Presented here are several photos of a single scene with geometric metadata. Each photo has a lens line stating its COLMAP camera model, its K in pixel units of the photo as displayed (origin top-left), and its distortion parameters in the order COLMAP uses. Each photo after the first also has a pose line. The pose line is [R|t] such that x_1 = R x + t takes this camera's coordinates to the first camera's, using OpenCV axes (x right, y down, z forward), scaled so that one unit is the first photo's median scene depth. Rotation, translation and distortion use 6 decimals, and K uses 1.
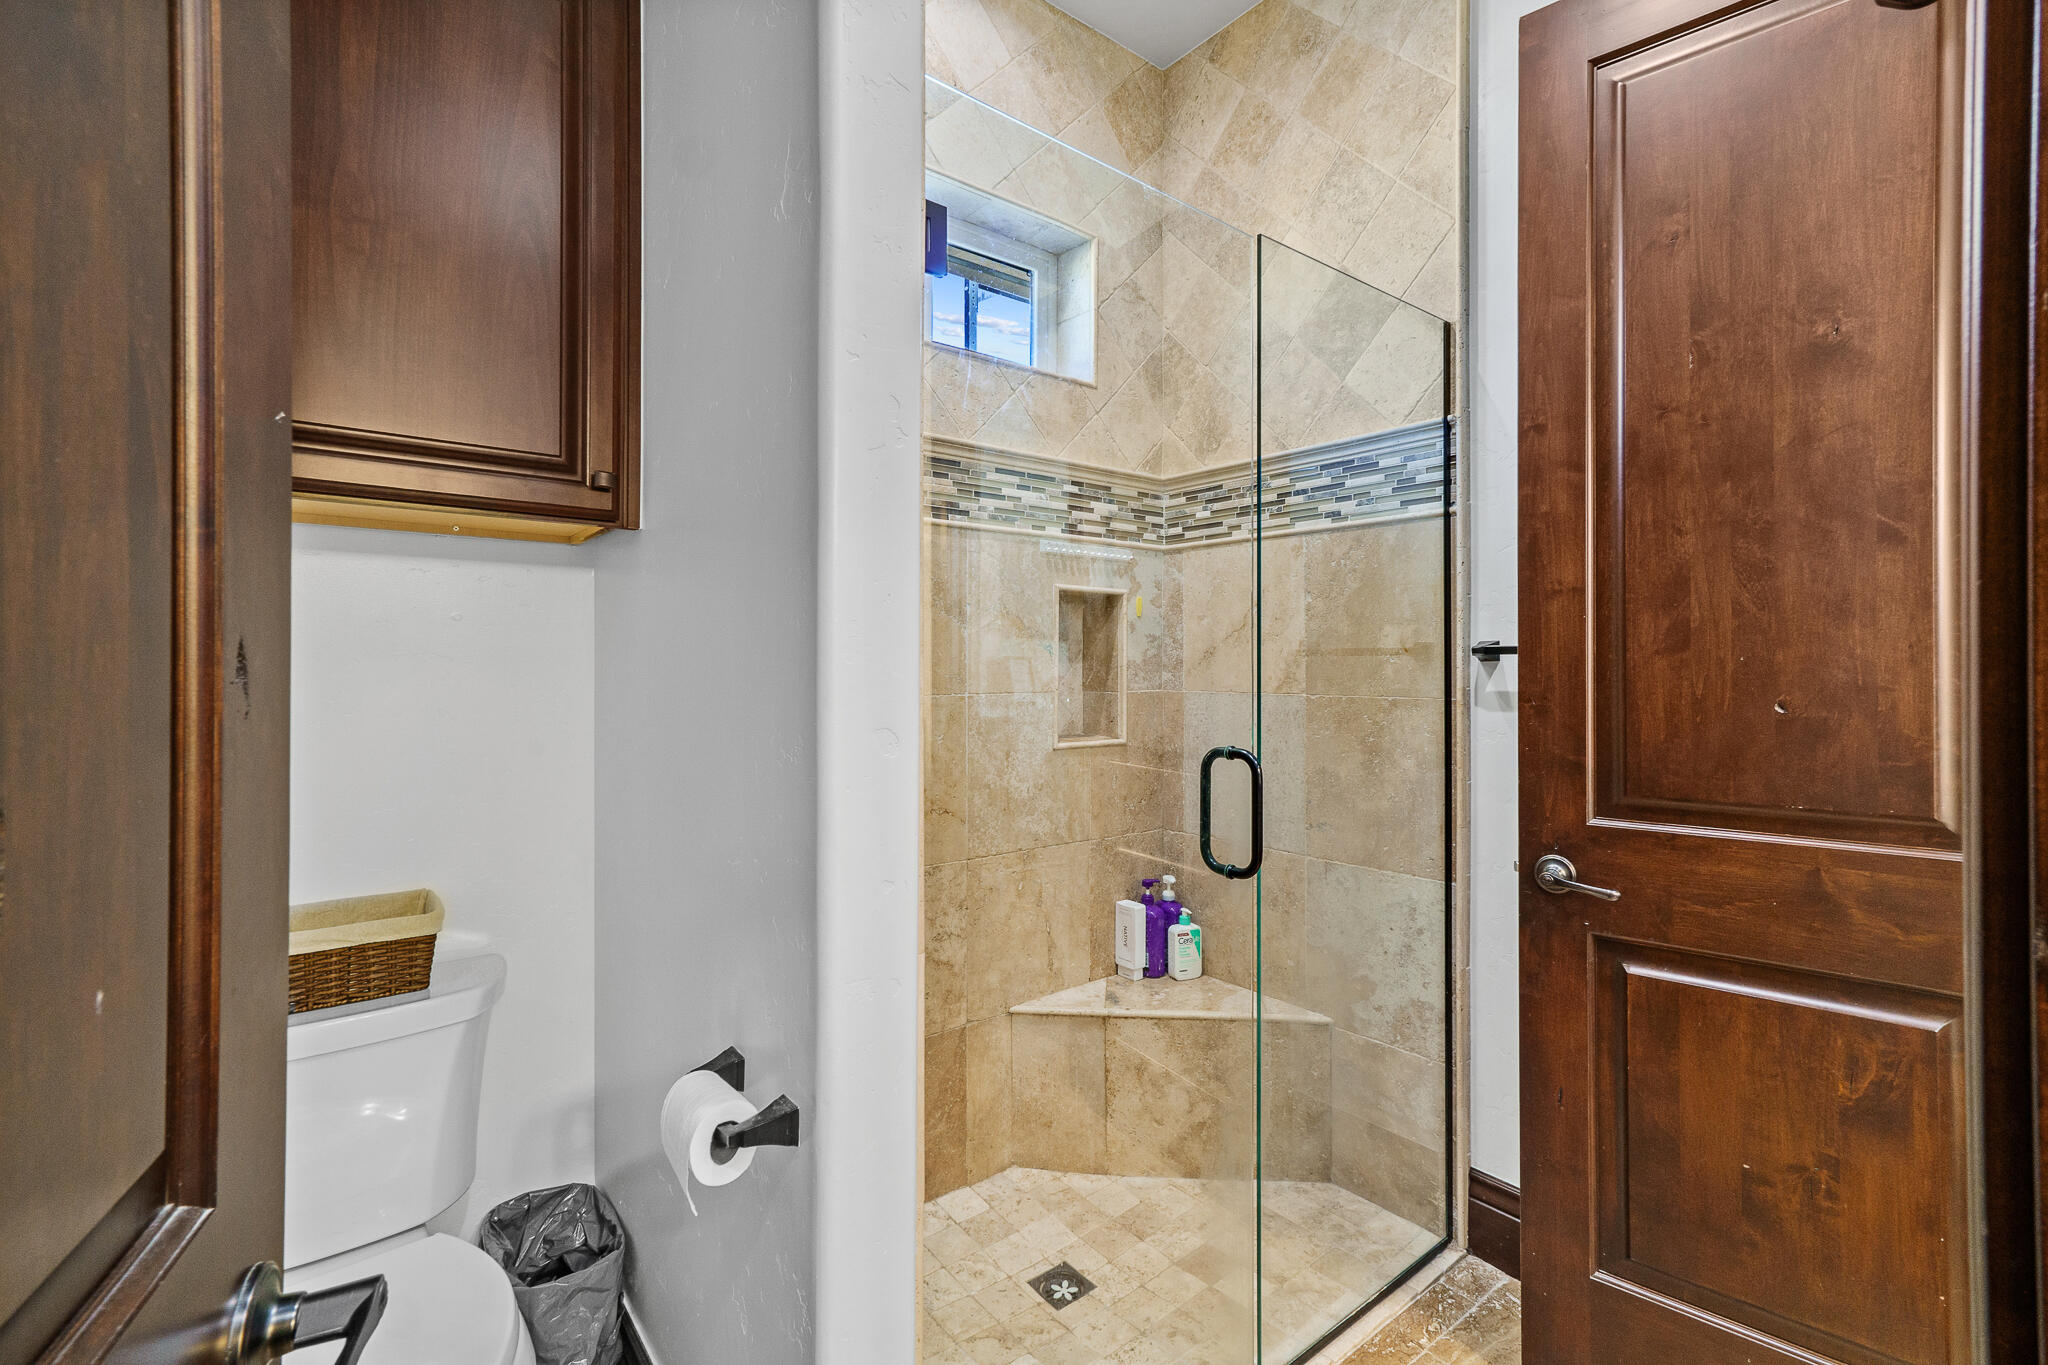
lens RADIAL K [[909.9, 0, 1042.9], [0, 909.9, 682.0], [0, 0, 1]] dist [0.003724, 0.002309]
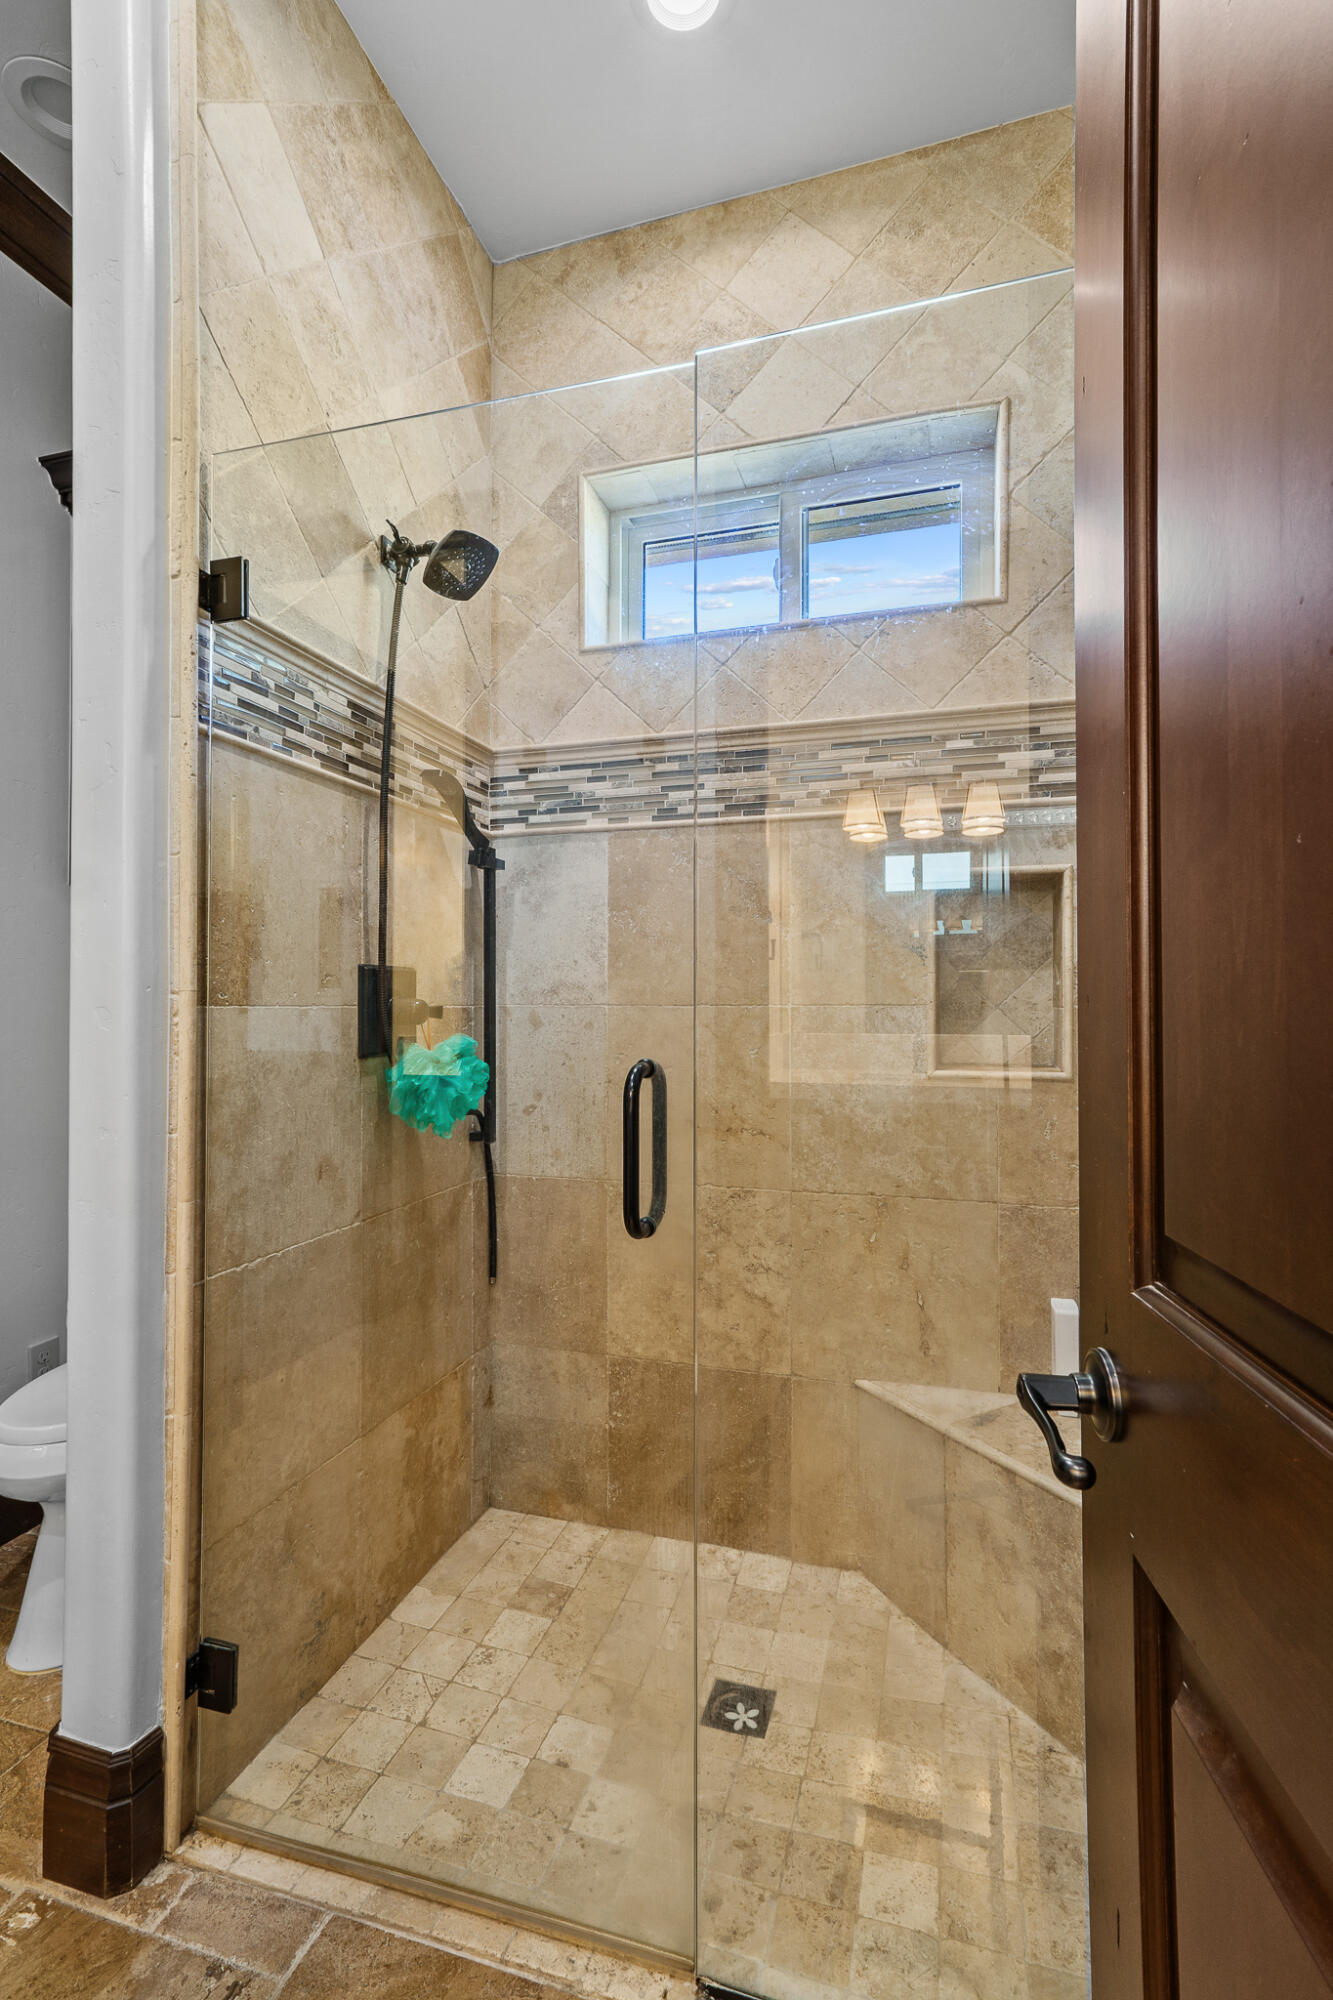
lens RADIAL K [[888.6, 0, 678.5], [0, 888.6, 988.0], [0, 0, 1]] dist [0.003724, 0.002309]
pose [[0.576903, -0.002394, -0.816809, 0.546568], [-0.005480, 0.999962, -0.006802, 0.002759], [0.816794, 0.008400, 0.576868, 0.392209]]
